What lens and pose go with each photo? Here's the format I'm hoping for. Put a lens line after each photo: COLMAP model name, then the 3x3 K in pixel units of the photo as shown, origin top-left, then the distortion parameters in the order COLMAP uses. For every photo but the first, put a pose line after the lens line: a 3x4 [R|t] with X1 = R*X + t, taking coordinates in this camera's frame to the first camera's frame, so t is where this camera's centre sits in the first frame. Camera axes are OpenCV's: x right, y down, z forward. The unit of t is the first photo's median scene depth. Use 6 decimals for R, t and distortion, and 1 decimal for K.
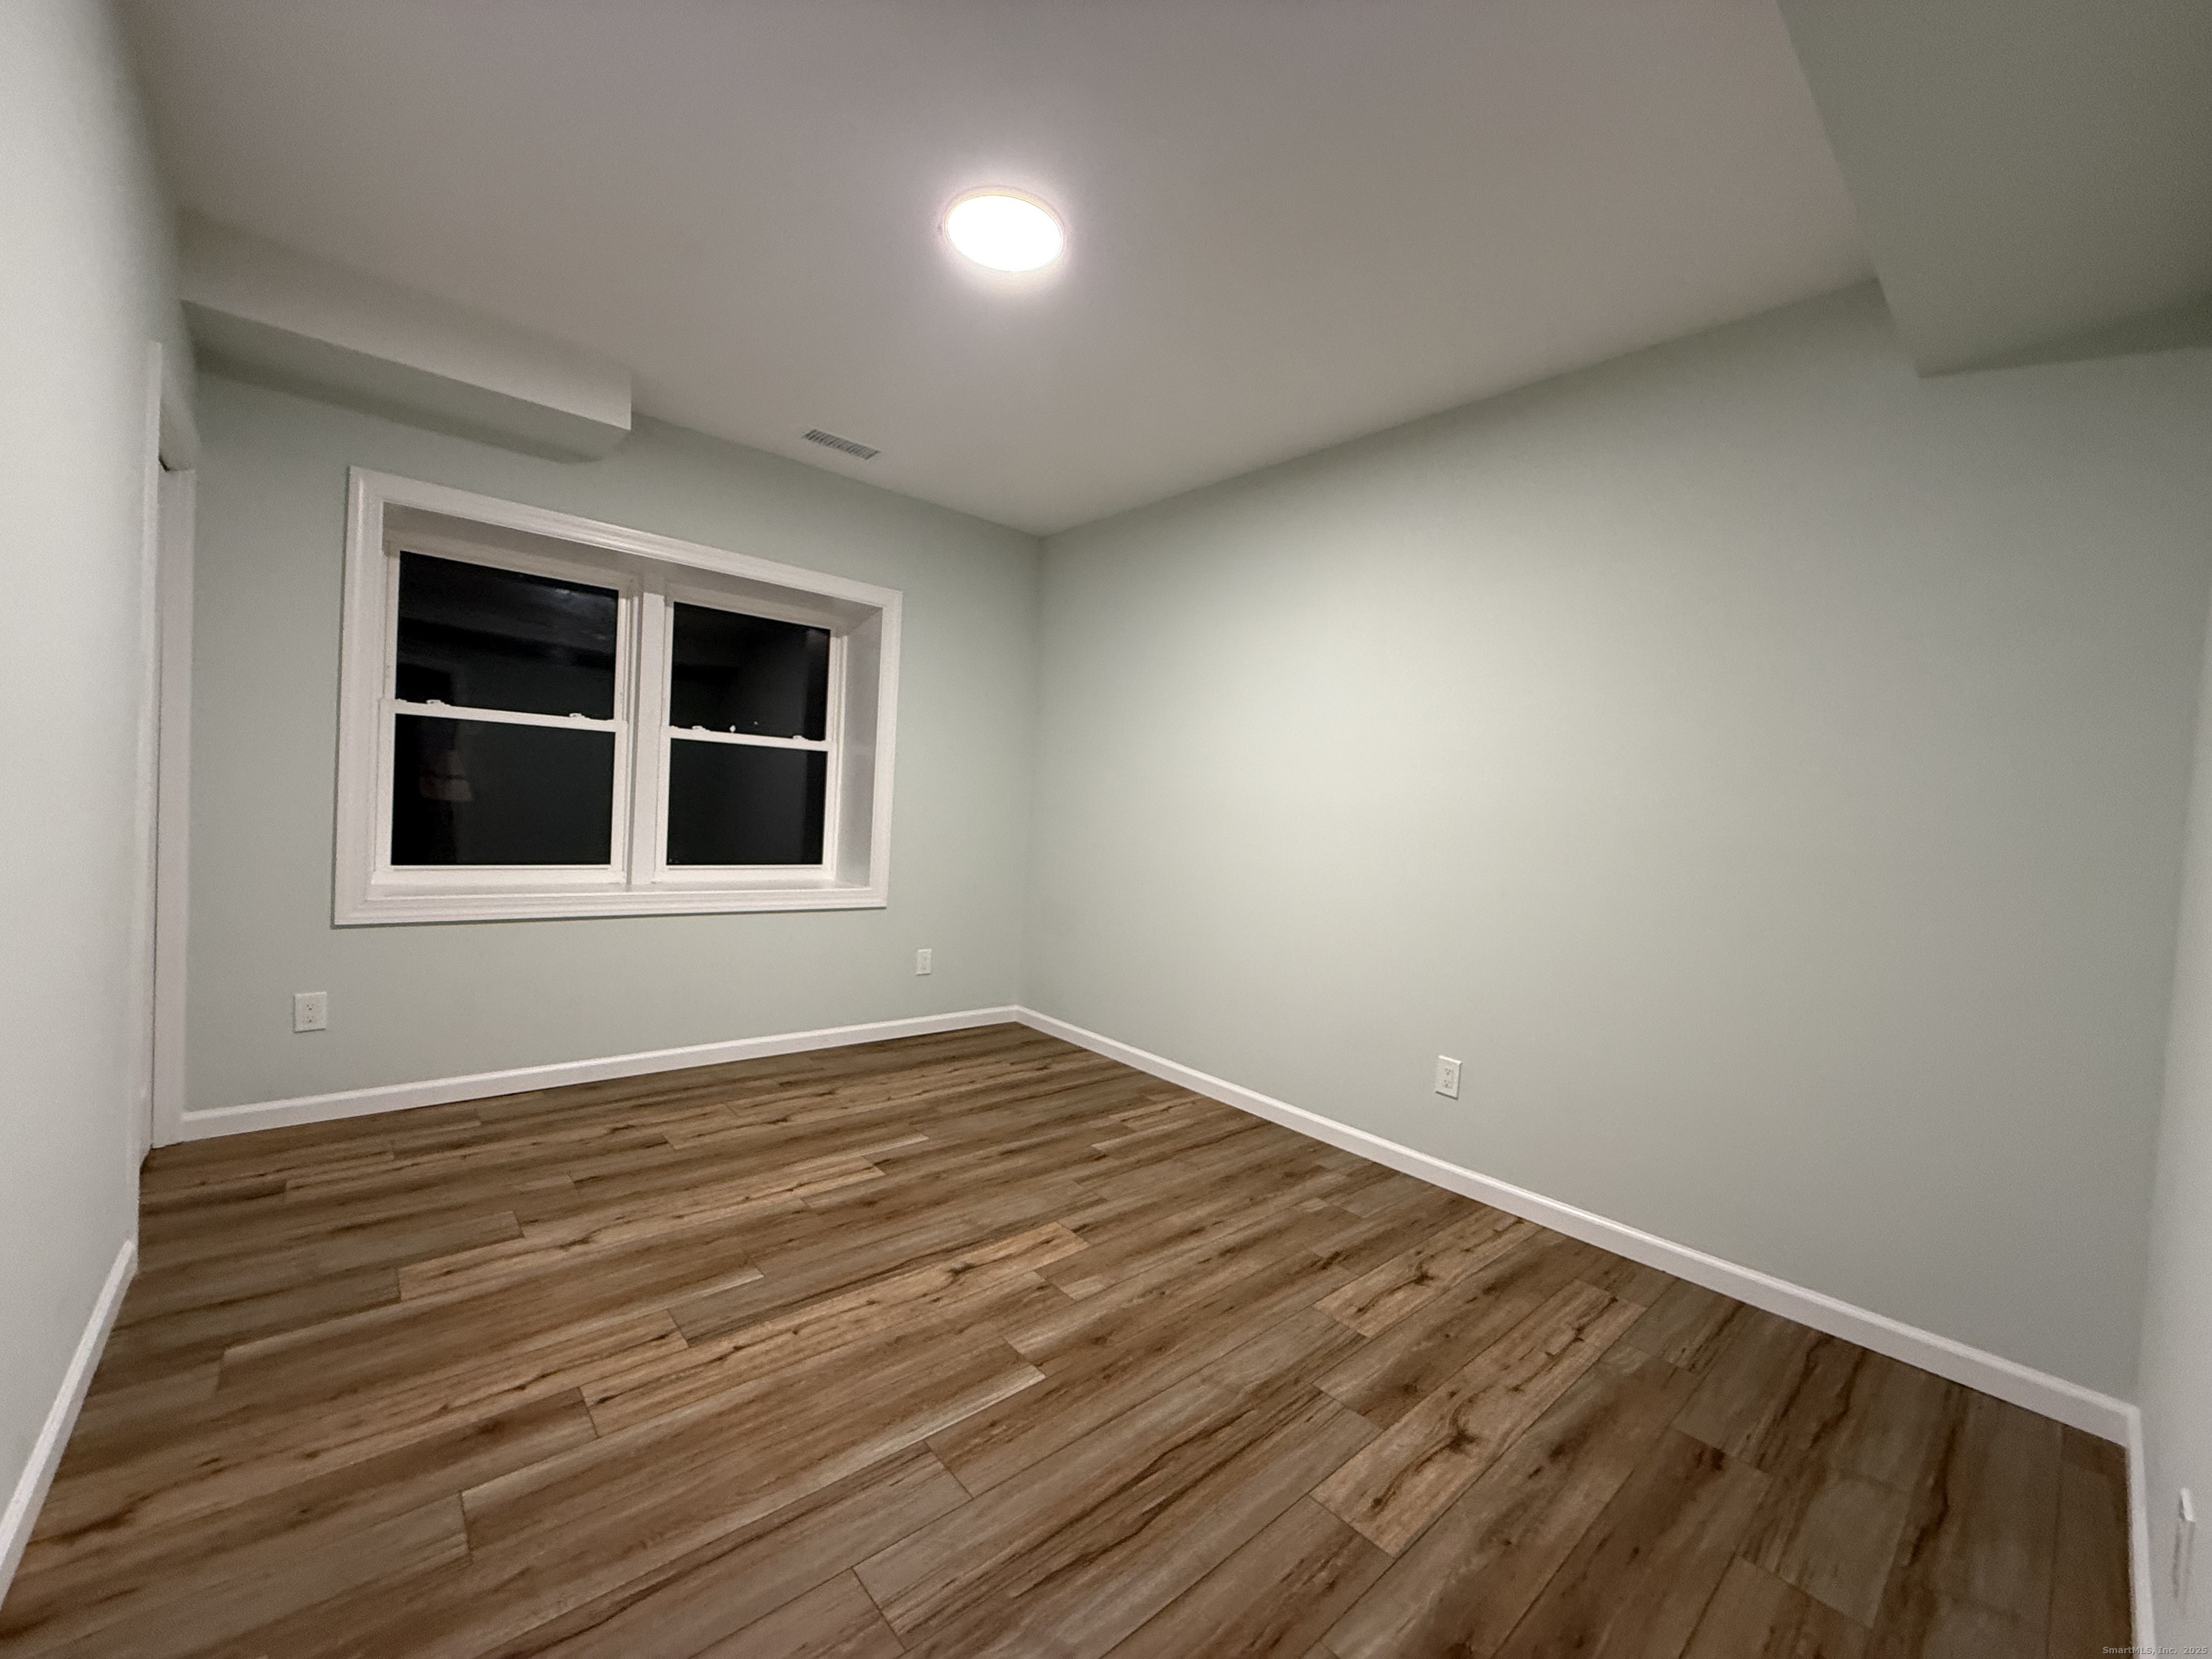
lens RADIAL K [[879.4, 0, 1106.0], [0, 879.4, 829.5], [0, 0, 1]] dist [-0.000323, 0.000146]
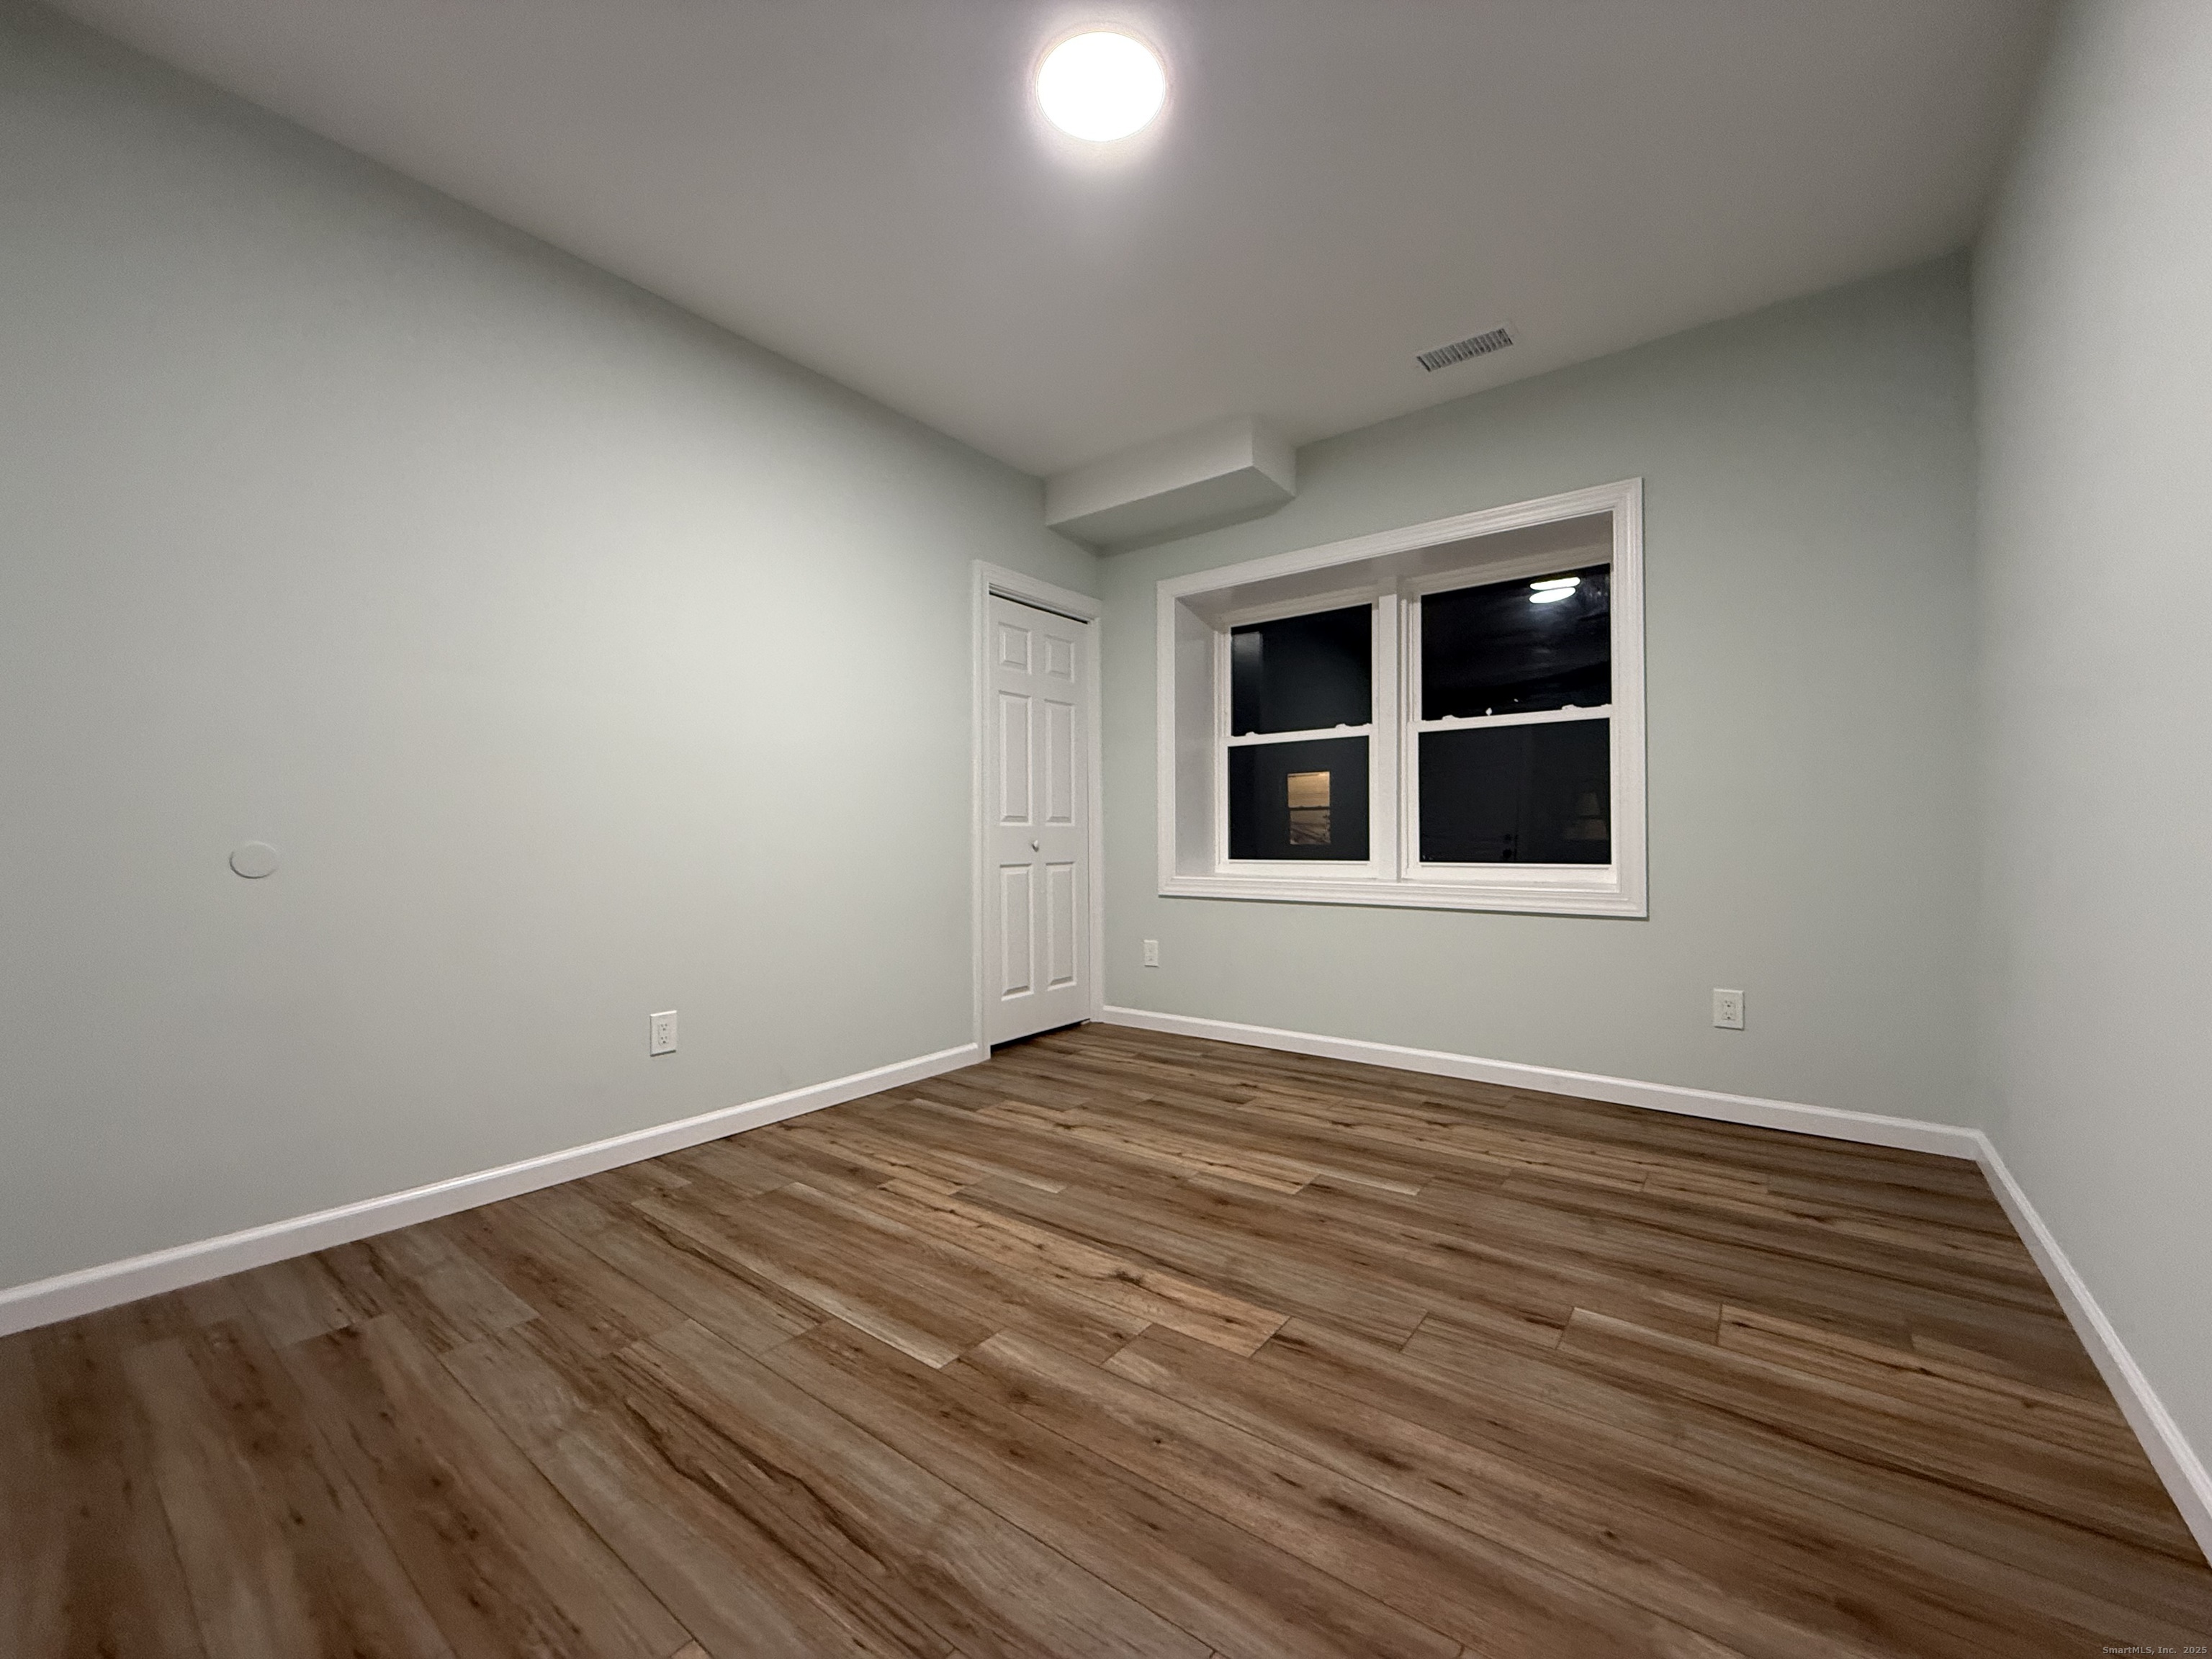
lens RADIAL K [[879.4, 0, 1106.0], [0, 879.4, 829.5], [0, 0, 1]] dist [-0.000323, 0.000146]
pose [[0.190290, -0.068786, -0.979315, 0.566467], [-0.010631, 0.997340, -0.072117, 0.113123], [0.981670, 0.024134, 0.189053, 0.676224]]
